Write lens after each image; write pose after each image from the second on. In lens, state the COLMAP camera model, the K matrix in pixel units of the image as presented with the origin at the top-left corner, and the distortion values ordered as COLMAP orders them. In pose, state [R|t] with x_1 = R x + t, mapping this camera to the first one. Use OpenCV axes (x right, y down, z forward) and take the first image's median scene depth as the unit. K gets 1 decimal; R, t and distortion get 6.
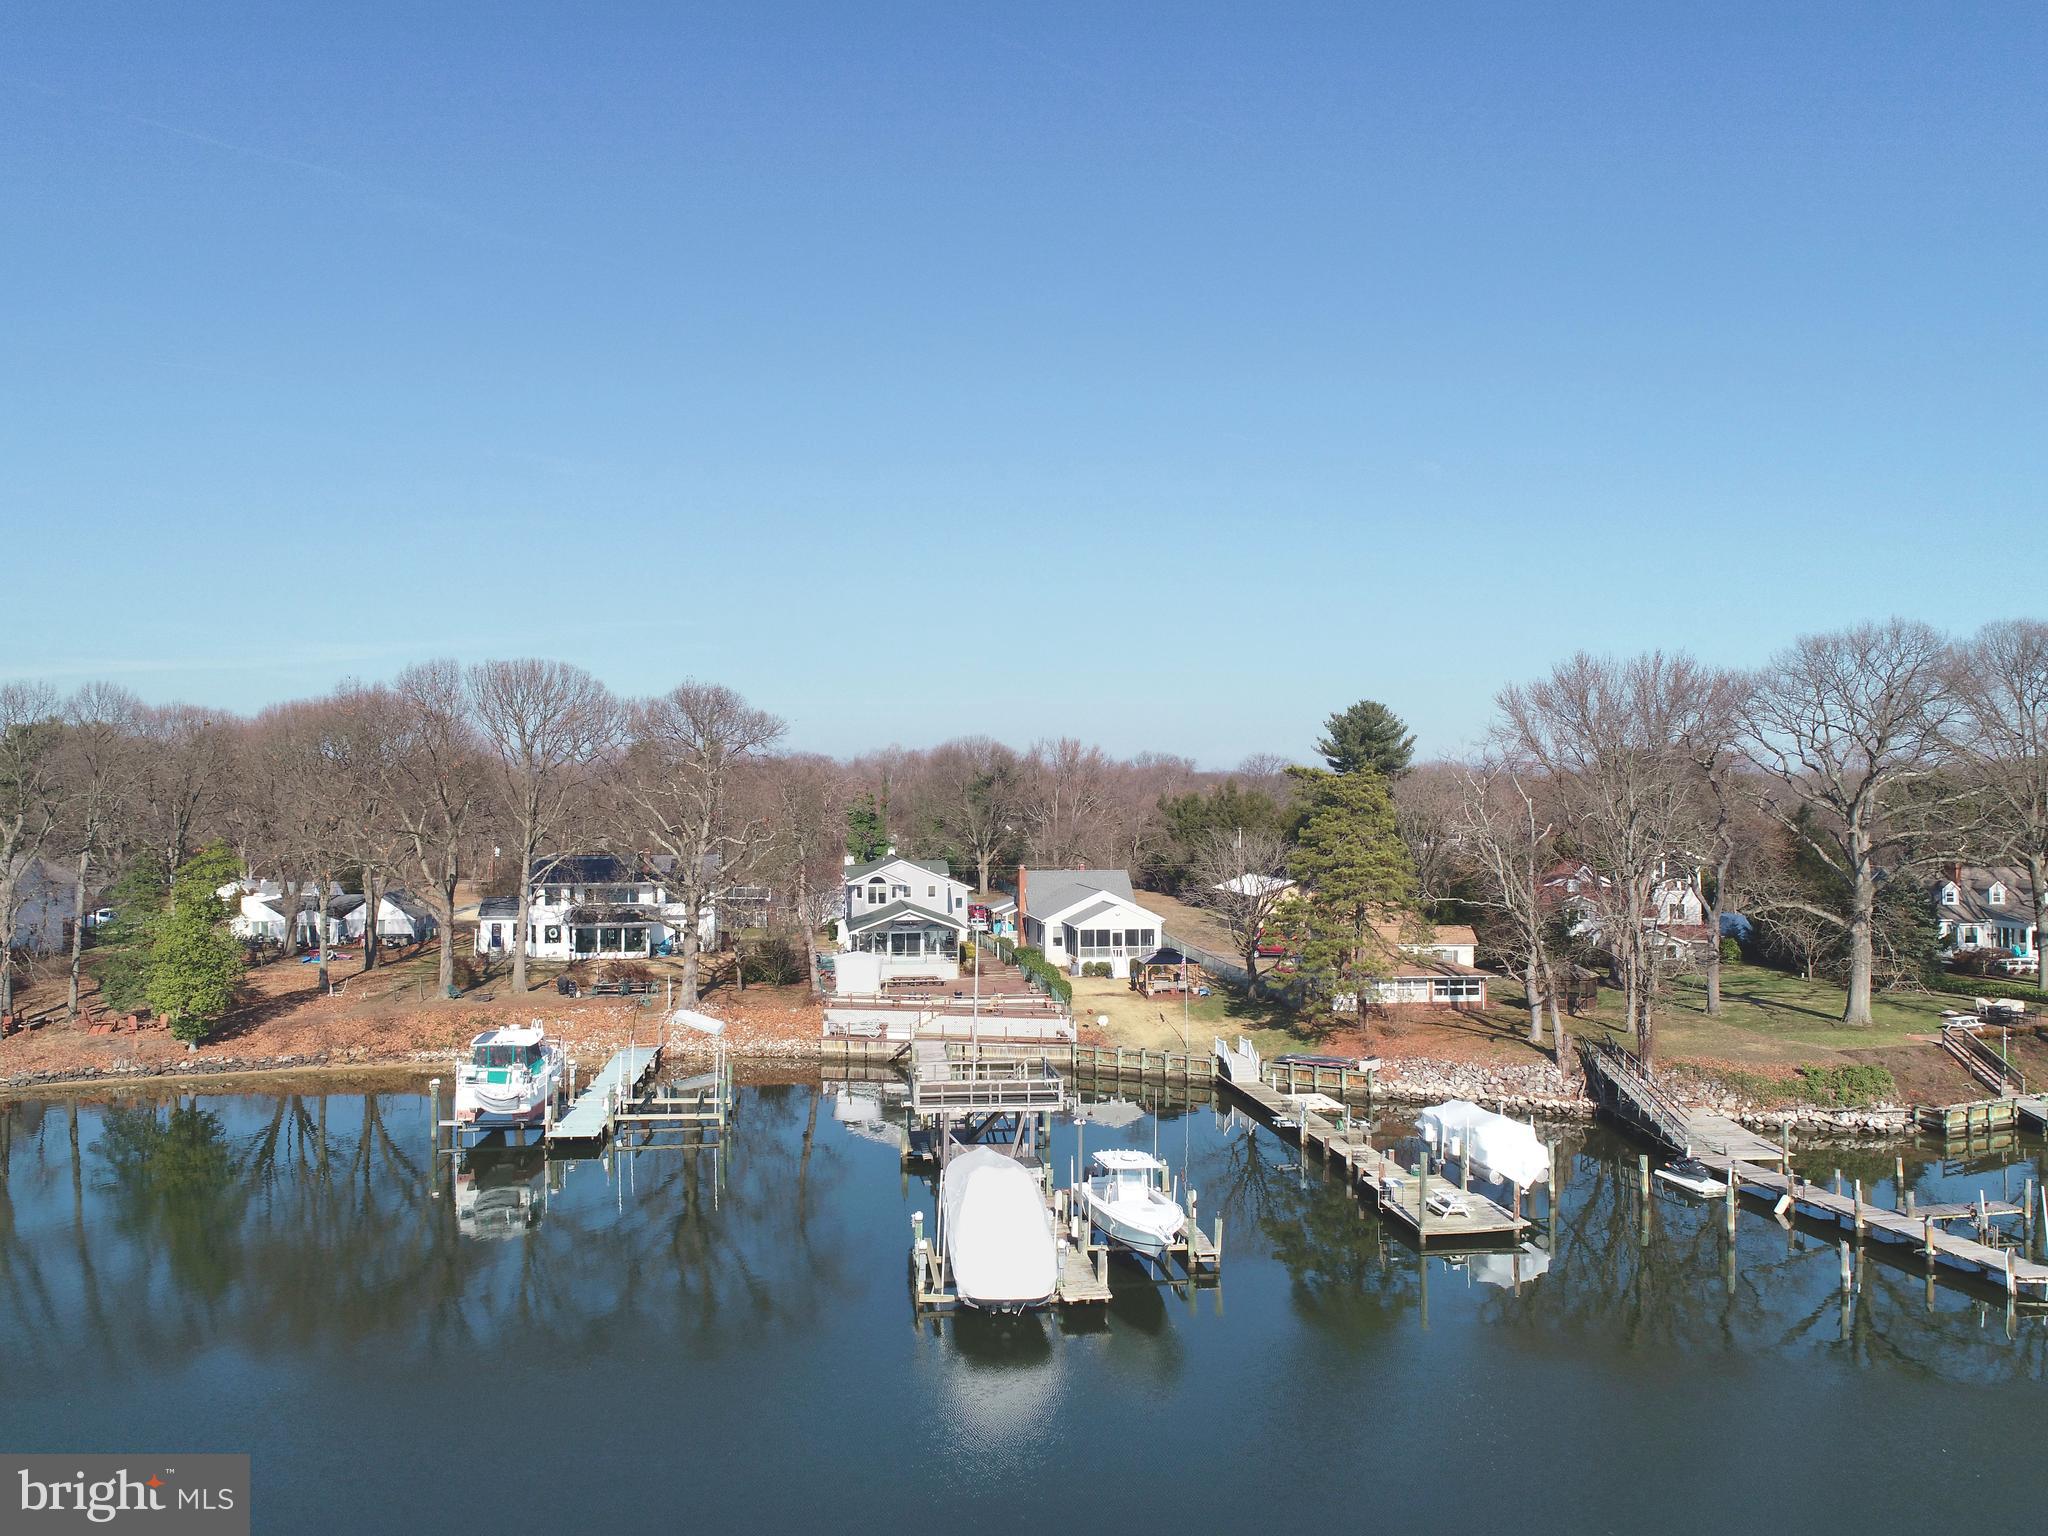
lens RADIAL K [[1523.9, 0, 1023.5], [0, 1523.9, 773.9], [0, 0, 1]] dist [-0.002930, -0.008662]
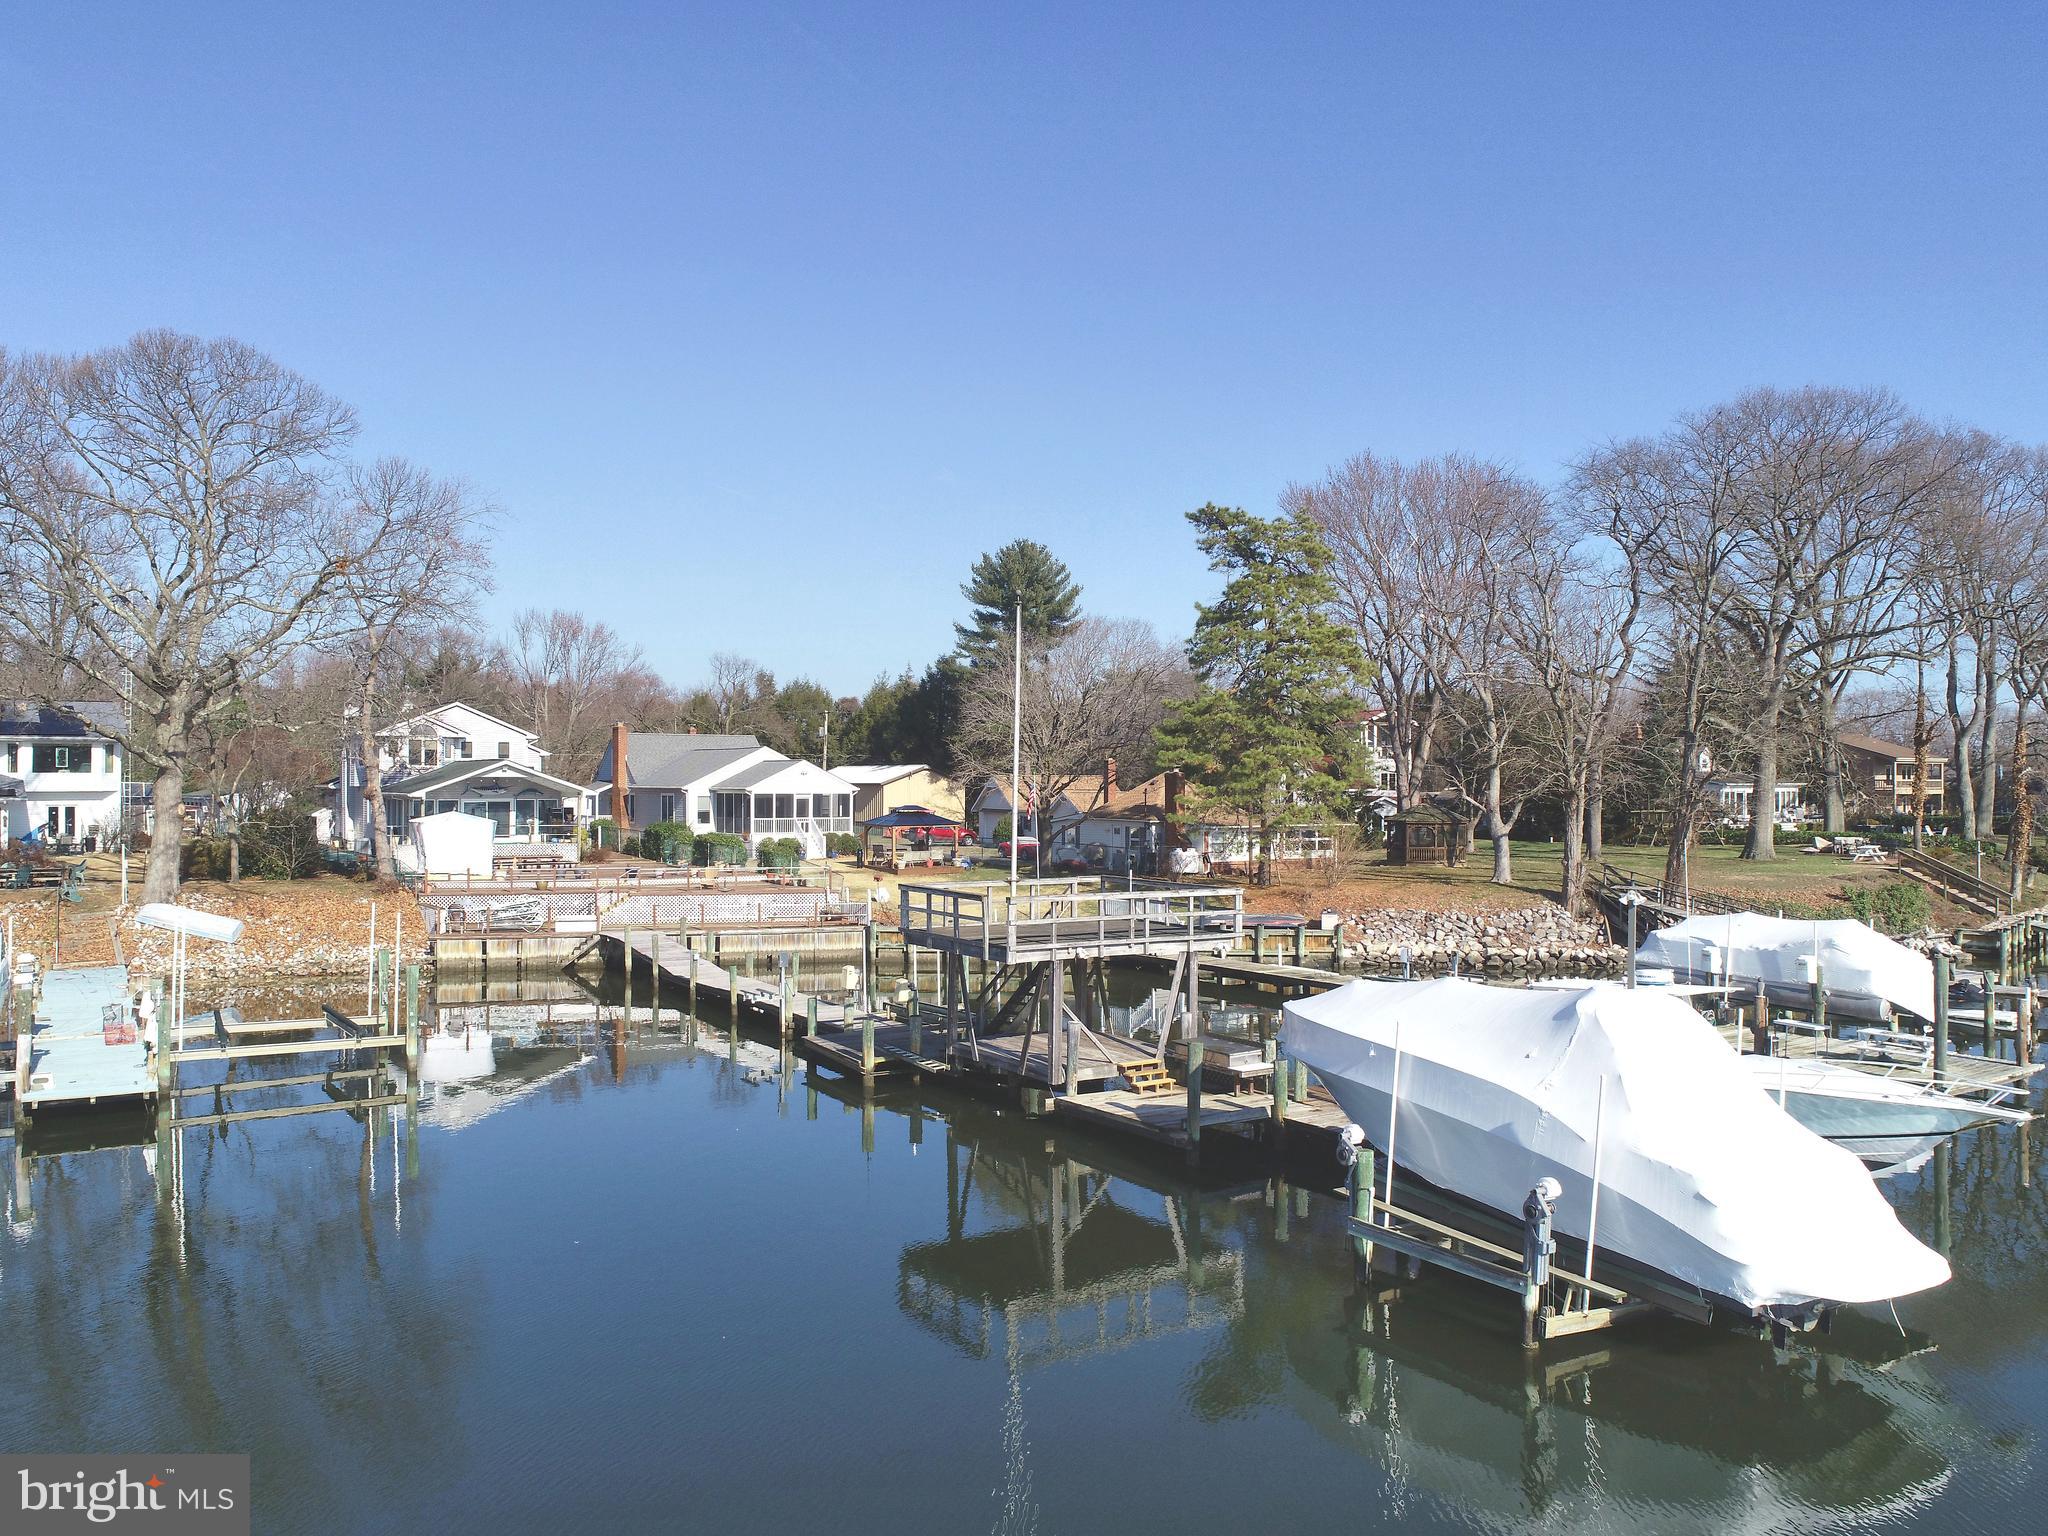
lens RADIAL K [[1523.9, 0, 1024.1], [0, 1523.9, 769.8], [0, 0, 1]] dist [-0.002930, -0.008662]
pose [[0.902297, 0.007989, 0.431041, -0.172224], [-0.009794, 0.999950, 0.001968, 0.098468], [-0.431003, -0.005997, 0.902330, 0.342366]]
